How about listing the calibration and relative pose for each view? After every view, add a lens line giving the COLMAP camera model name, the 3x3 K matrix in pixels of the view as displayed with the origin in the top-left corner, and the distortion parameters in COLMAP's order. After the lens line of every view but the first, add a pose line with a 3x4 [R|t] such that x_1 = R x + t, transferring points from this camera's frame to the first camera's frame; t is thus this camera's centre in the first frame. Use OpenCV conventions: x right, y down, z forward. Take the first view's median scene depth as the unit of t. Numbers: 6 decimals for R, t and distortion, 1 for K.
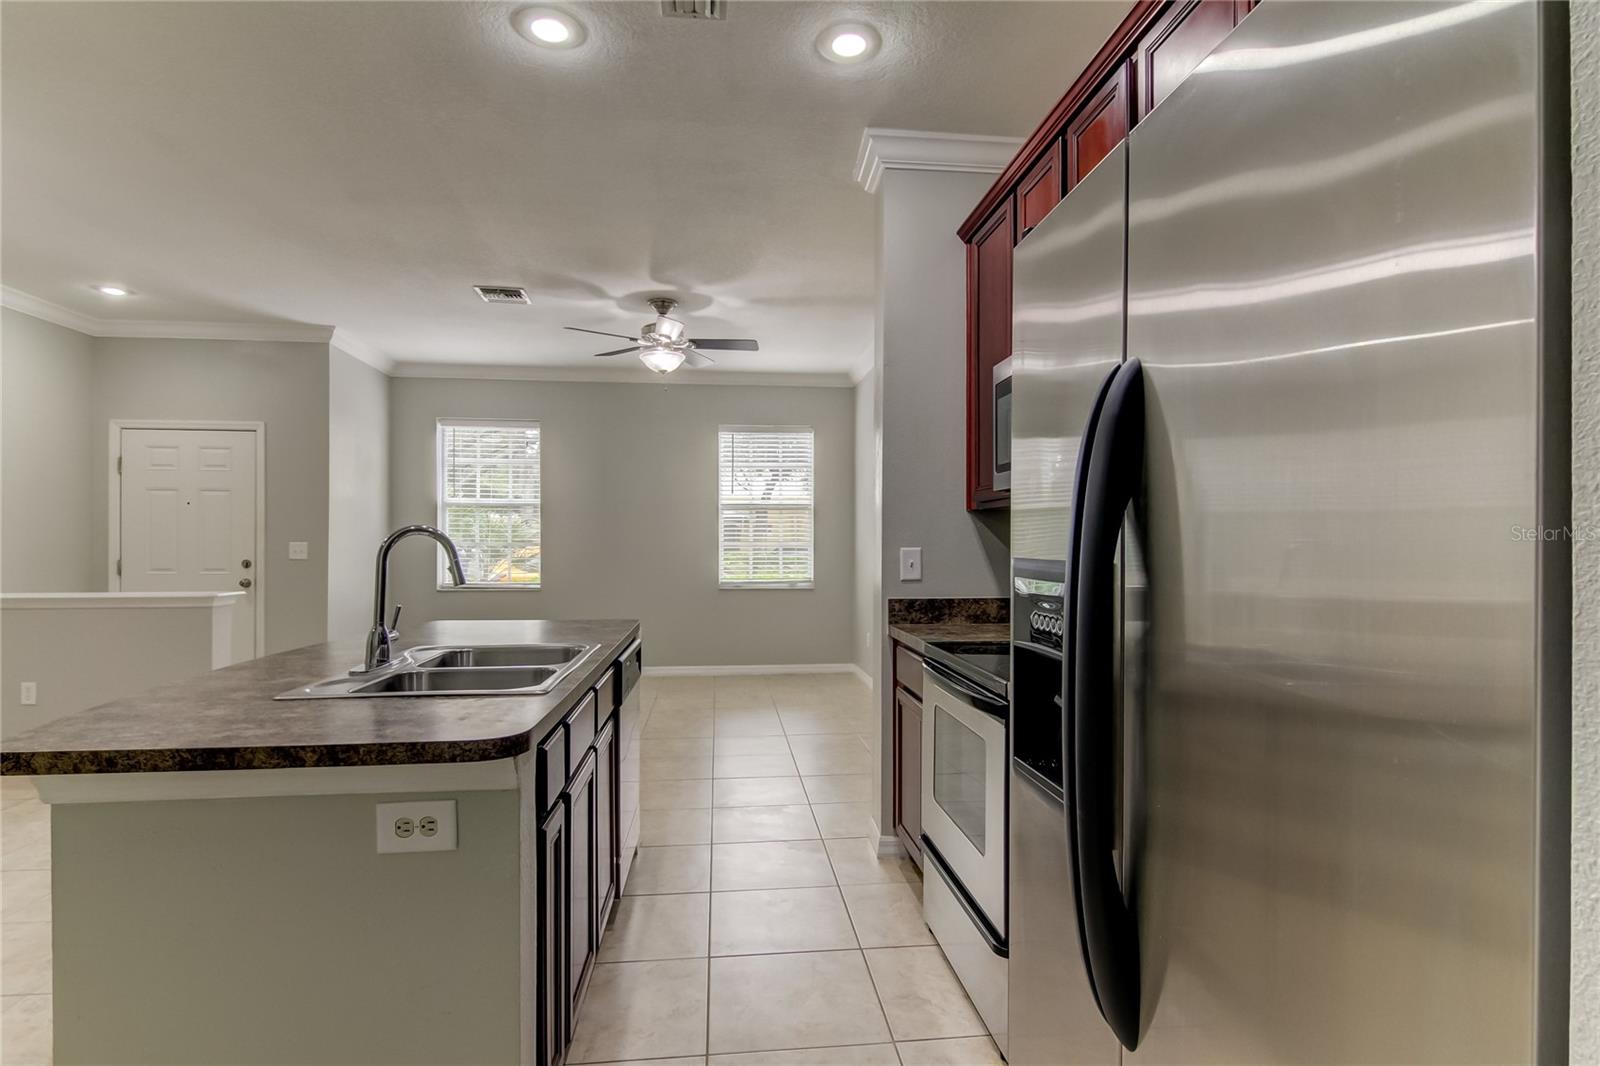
lens RADIAL K [[815.4, 0, 806.9], [0, 815.4, 542.0], [0, 0, 1]] dist [0.009728, -0.007924]
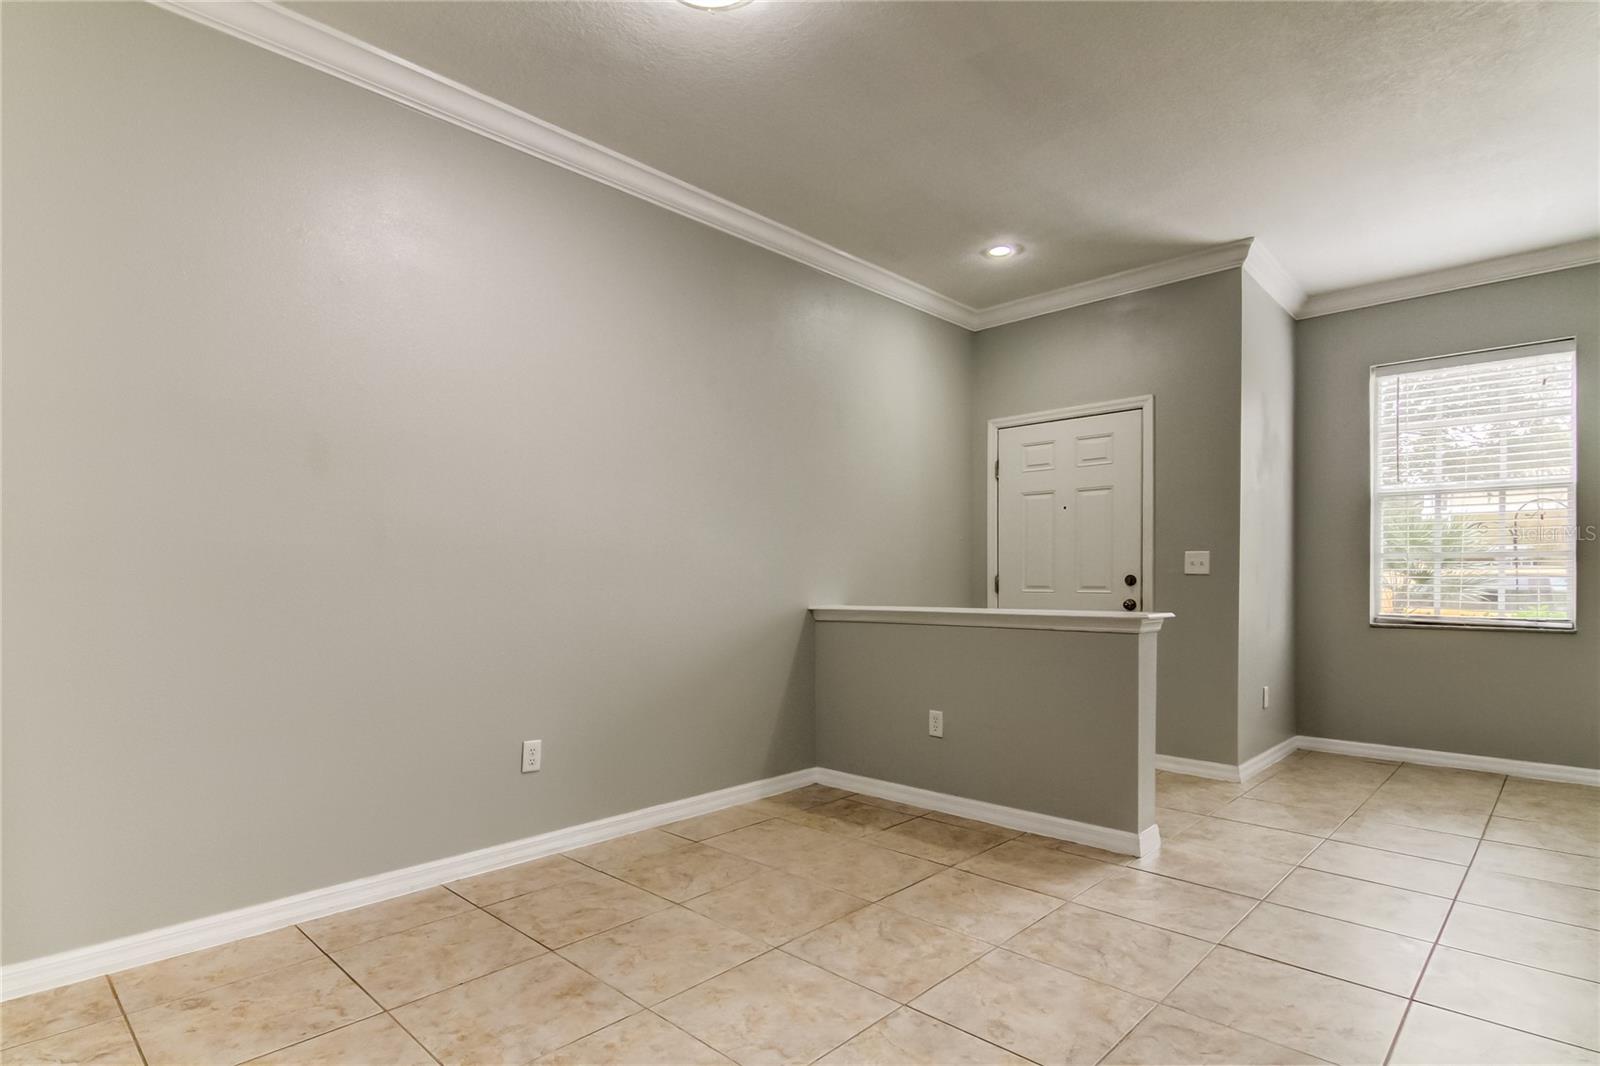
lens RADIAL K [[815.4, 0, 783.2], [0, 815.4, 582.0], [0, 0, 1]] dist [0.009728, -0.007924]
pose [[0.627175, 0.000285, -0.778878, -0.284497], [0.004416, 0.999983, 0.003921, 0.024198], [0.778866, -0.005899, 0.627163, 0.249685]]
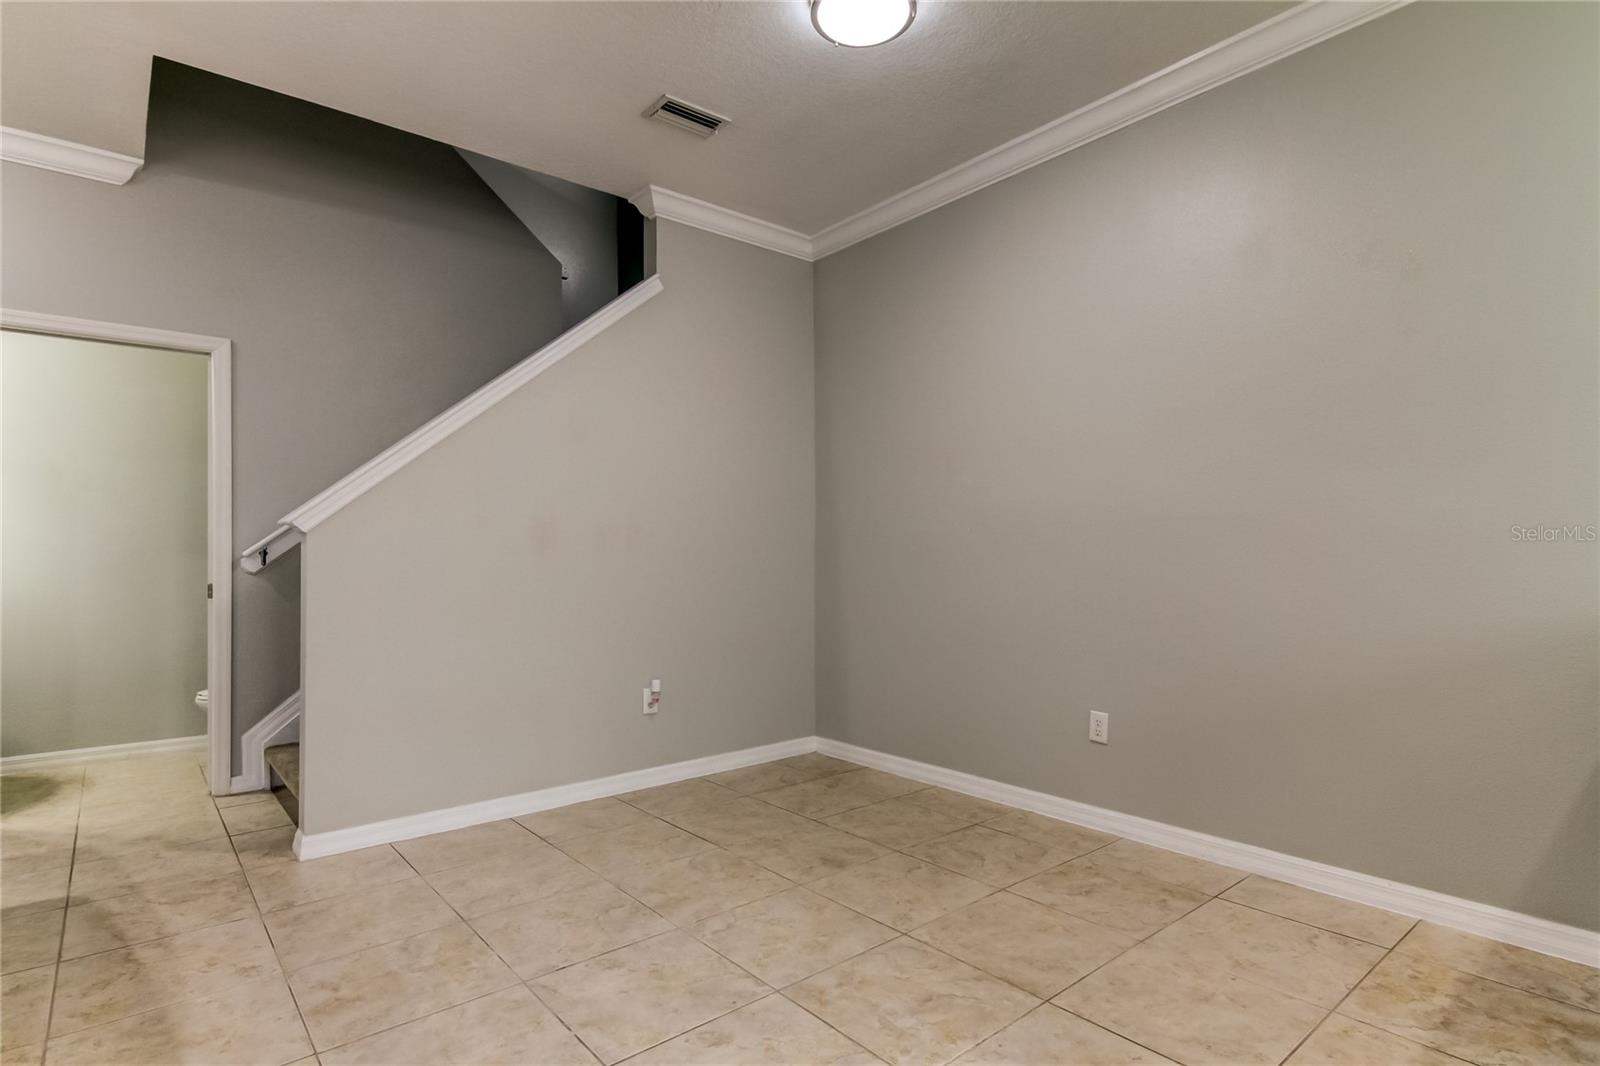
lens RADIAL K [[815.4, 0, 806.7], [0, 815.4, 541.6], [0, 0, 1]] dist [0.009728, -0.007924]
pose [[-0.830831, -0.001999, -0.556521, -0.342121], [0.008025, 0.999847, -0.015572, 0.023913], [0.556467, -0.017404, -0.830687, 0.789861]]
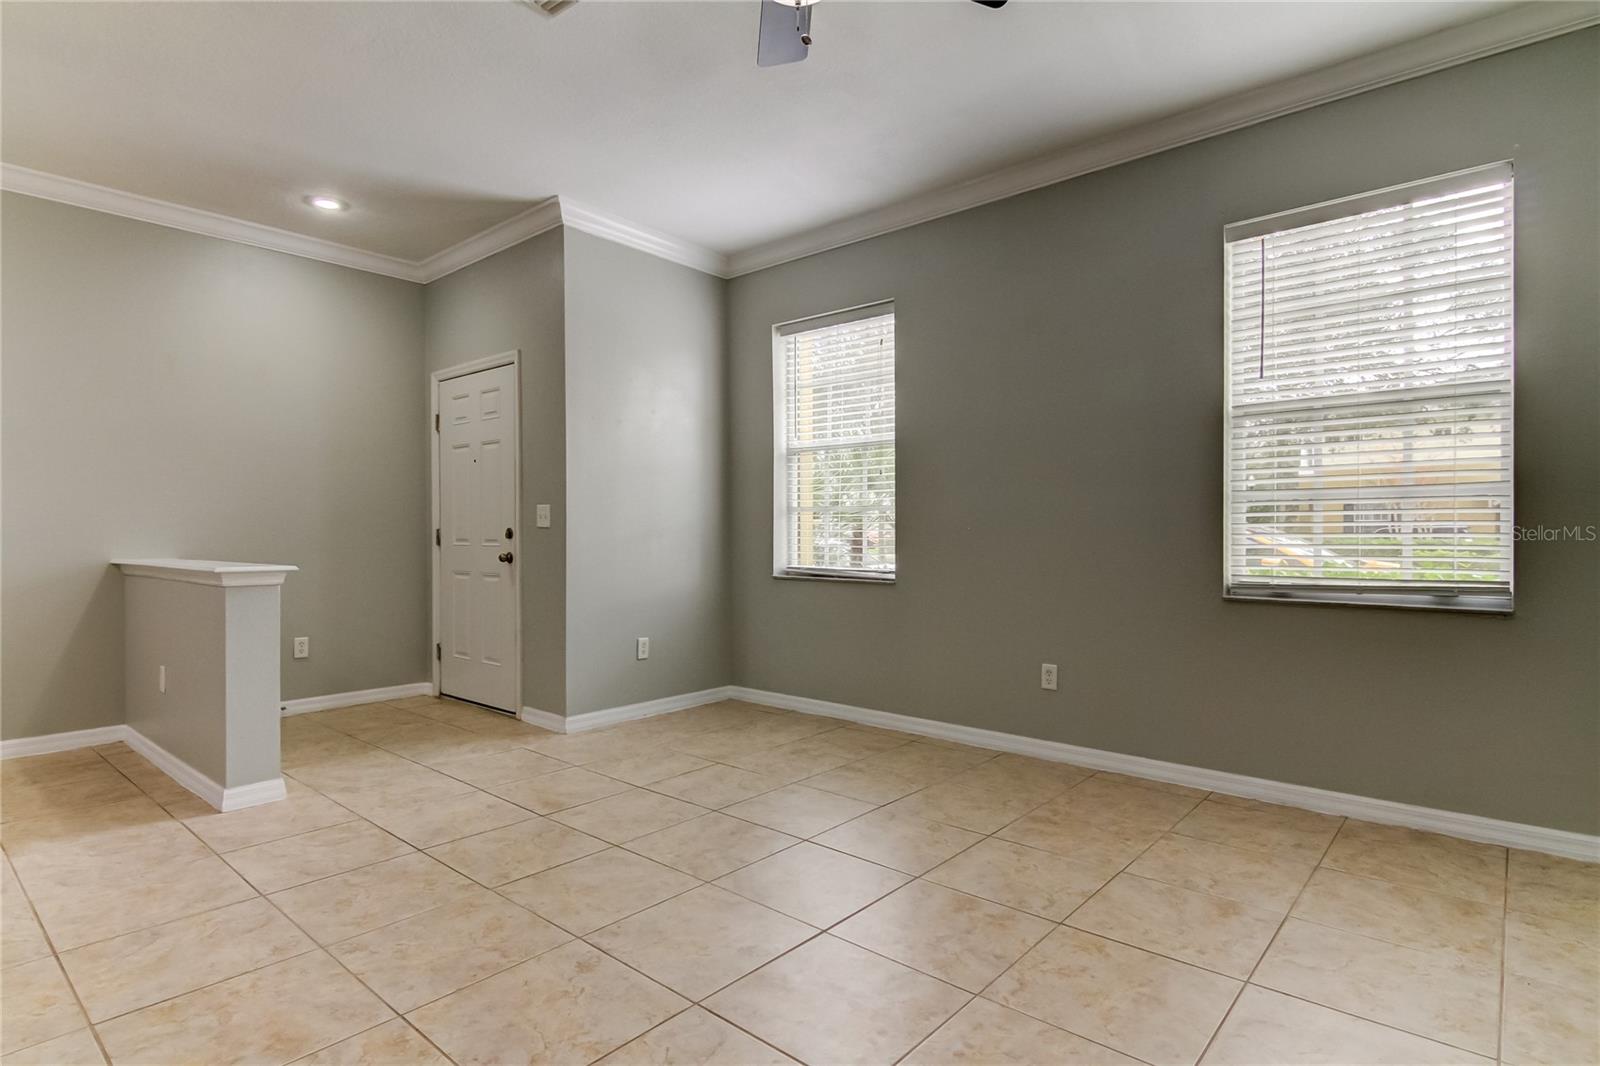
lens RADIAL K [[815.4, 0, 793.8], [0, 815.4, 531.3], [0, 0, 1]] dist [0.009728, -0.007924]
pose [[0.673866, -0.003388, -0.738846, 0.078834], [0.003673, 0.999992, -0.001235, 0.026842], [0.738844, -0.001881, 0.673874, 0.671620]]
